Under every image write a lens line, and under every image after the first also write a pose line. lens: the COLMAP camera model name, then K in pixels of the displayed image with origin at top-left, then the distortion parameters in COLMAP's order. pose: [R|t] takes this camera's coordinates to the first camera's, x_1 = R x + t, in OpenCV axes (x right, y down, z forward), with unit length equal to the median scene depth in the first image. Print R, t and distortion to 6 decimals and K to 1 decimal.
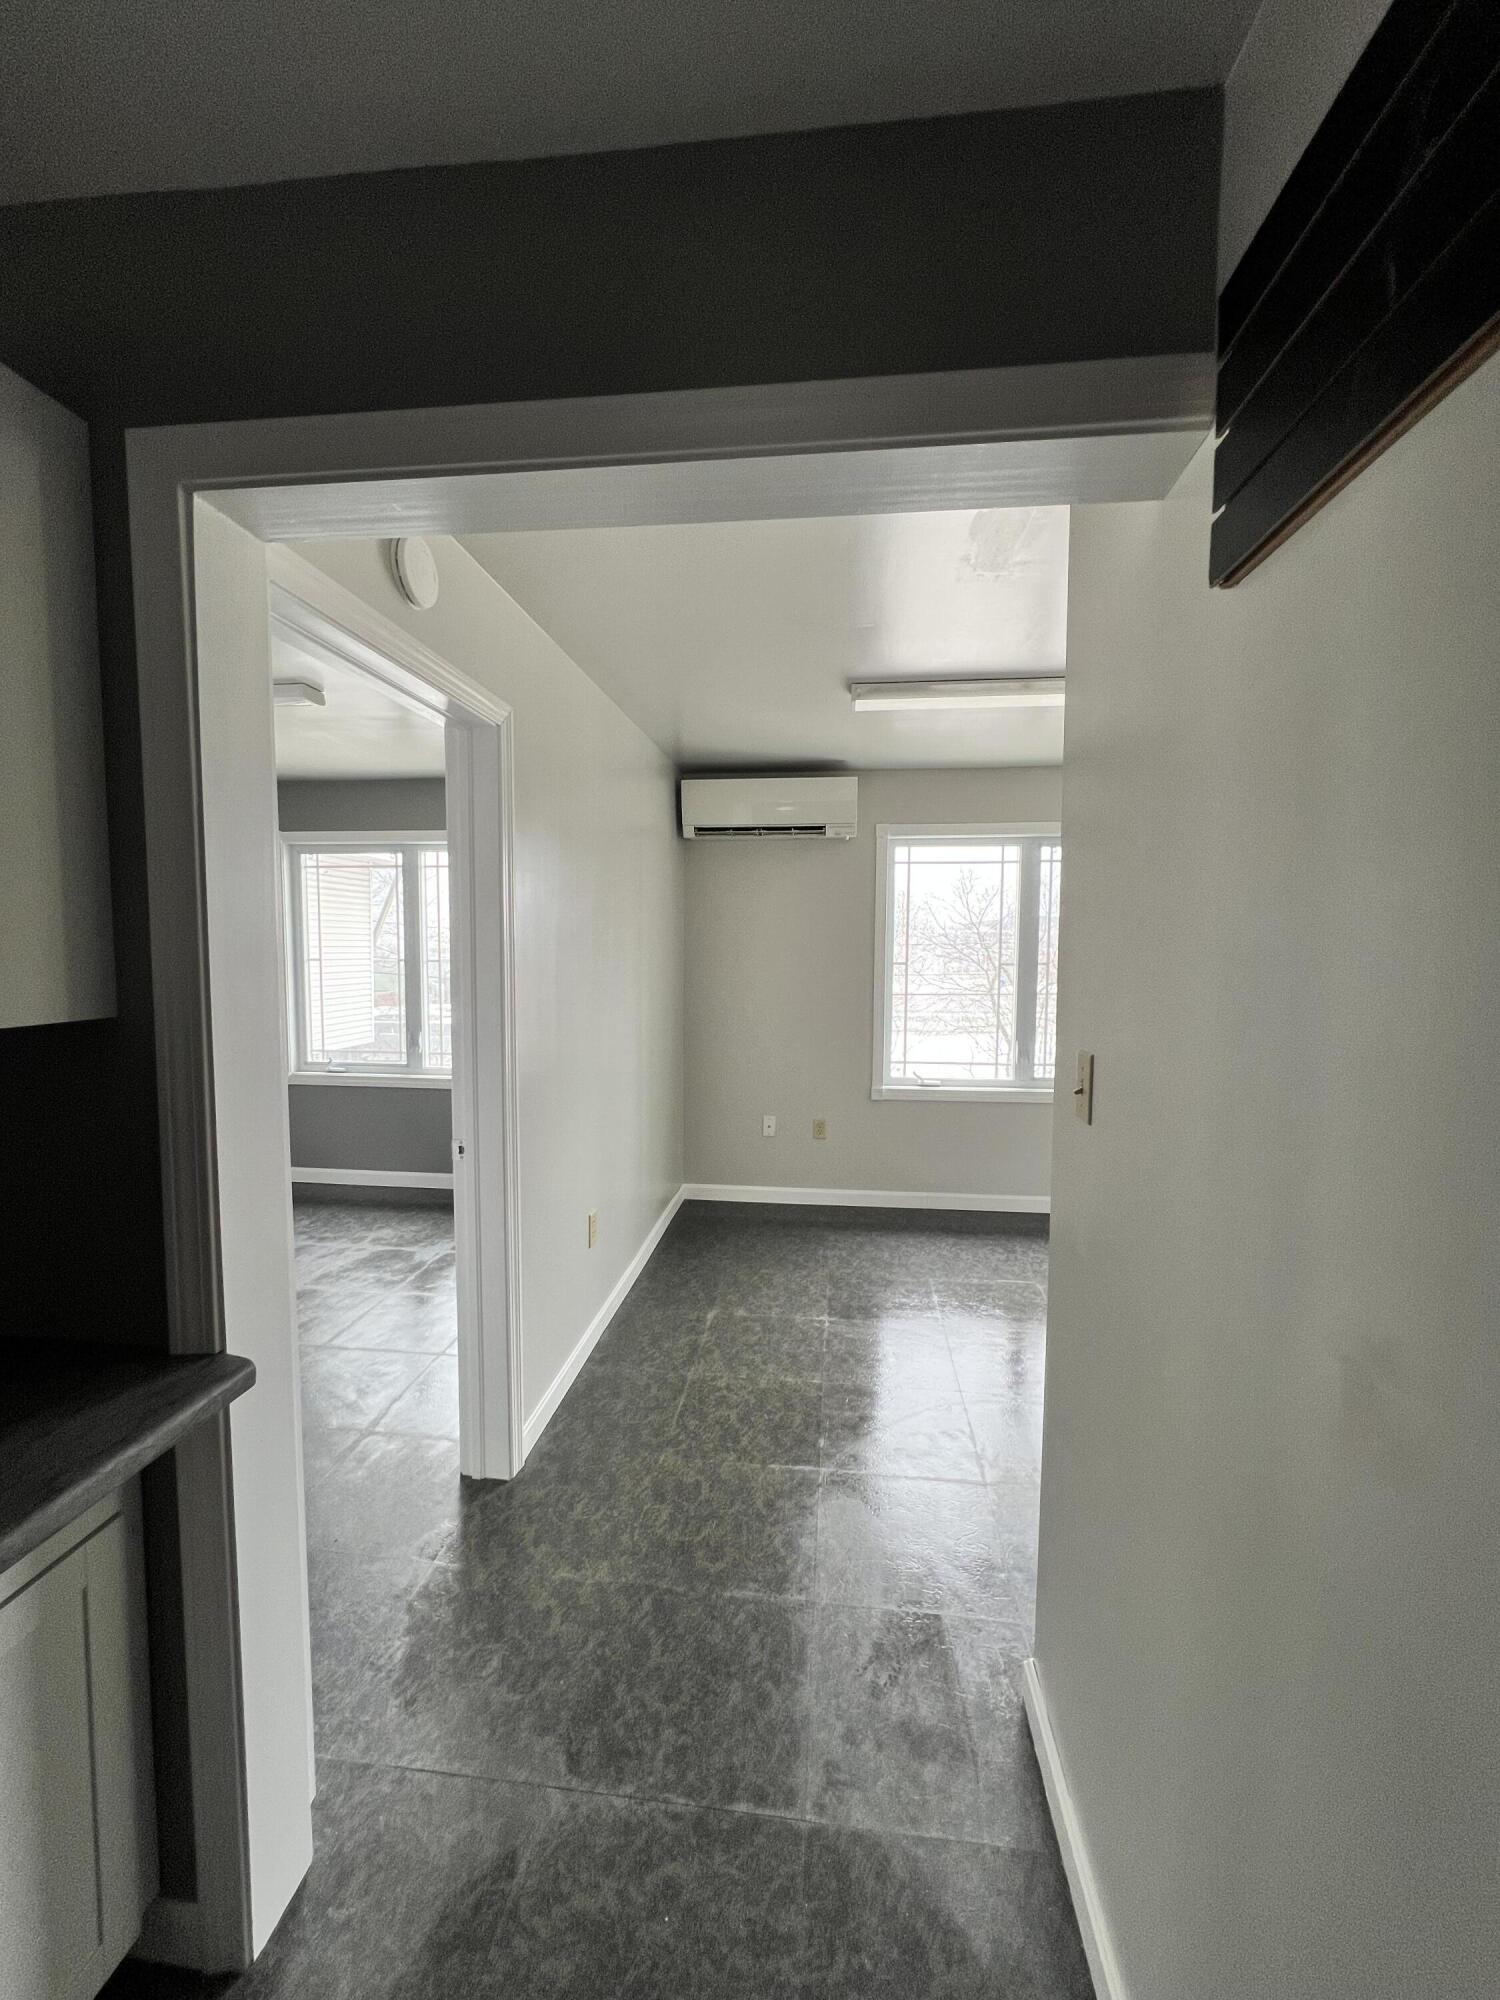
lens RADIAL K [[800.3, 0, 750.0], [0, 800.3, 1000.0], [0, 0, 1]] dist [0.002680, 0.000504]
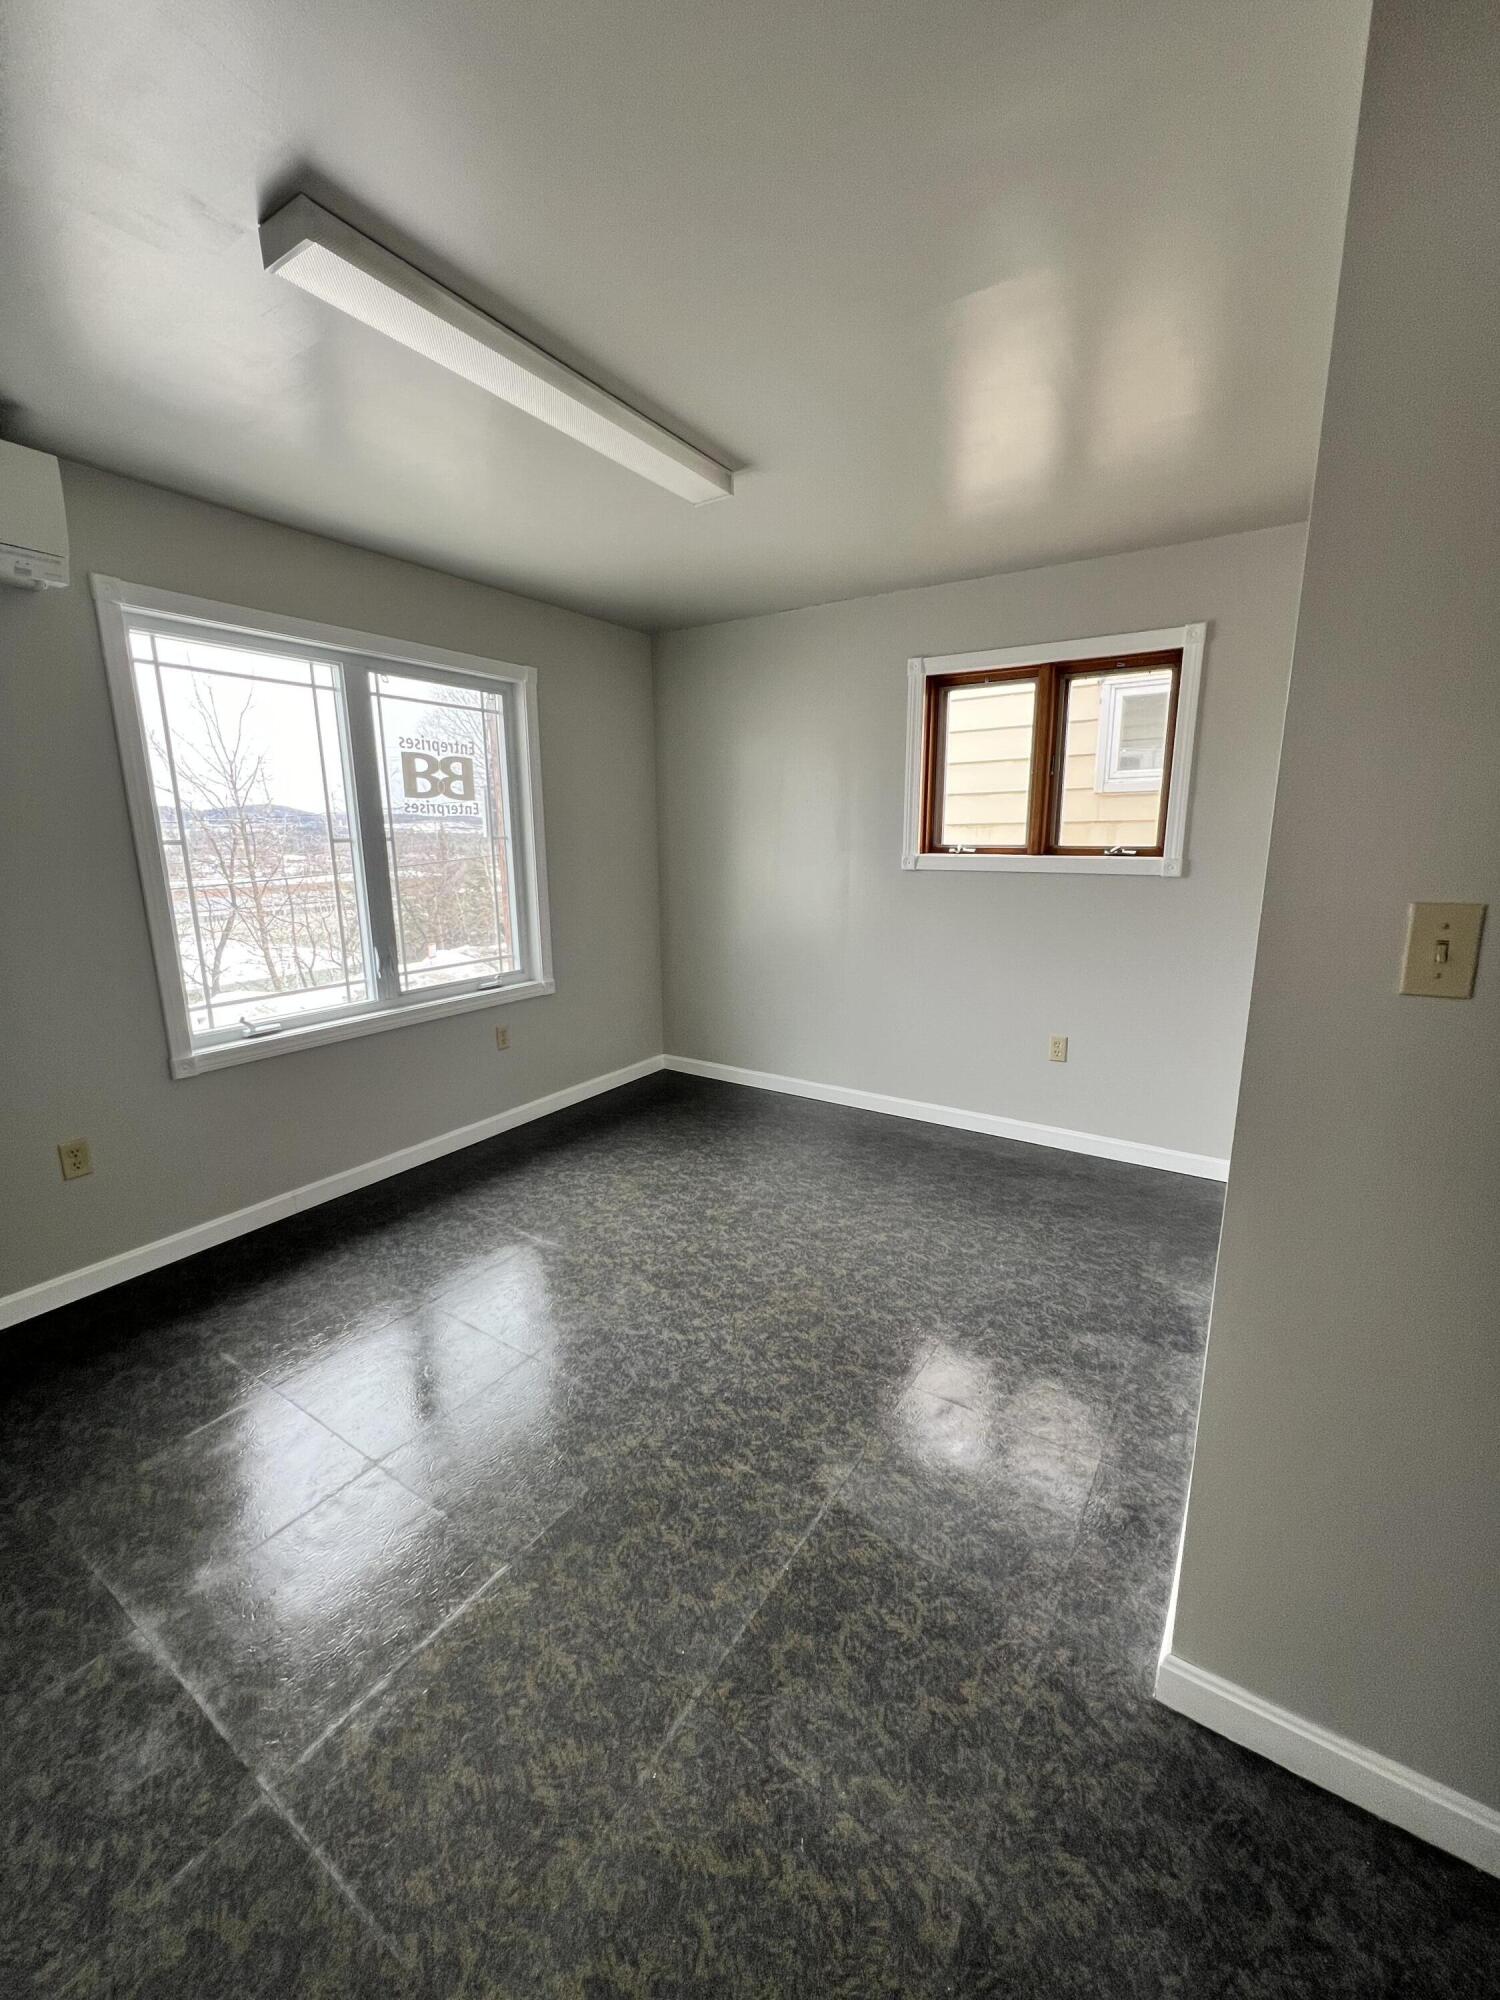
lens RADIAL K [[800.3, 0, 750.0], [0, 800.3, 1000.0], [0, 0, 1]] dist [0.002680, 0.000504]
pose [[0.455311, -0.192523, 0.869268, -0.155713], [0.067960, 0.981008, 0.181674, -0.010792], [-0.887735, -0.023643, 0.459748, 0.358681]]
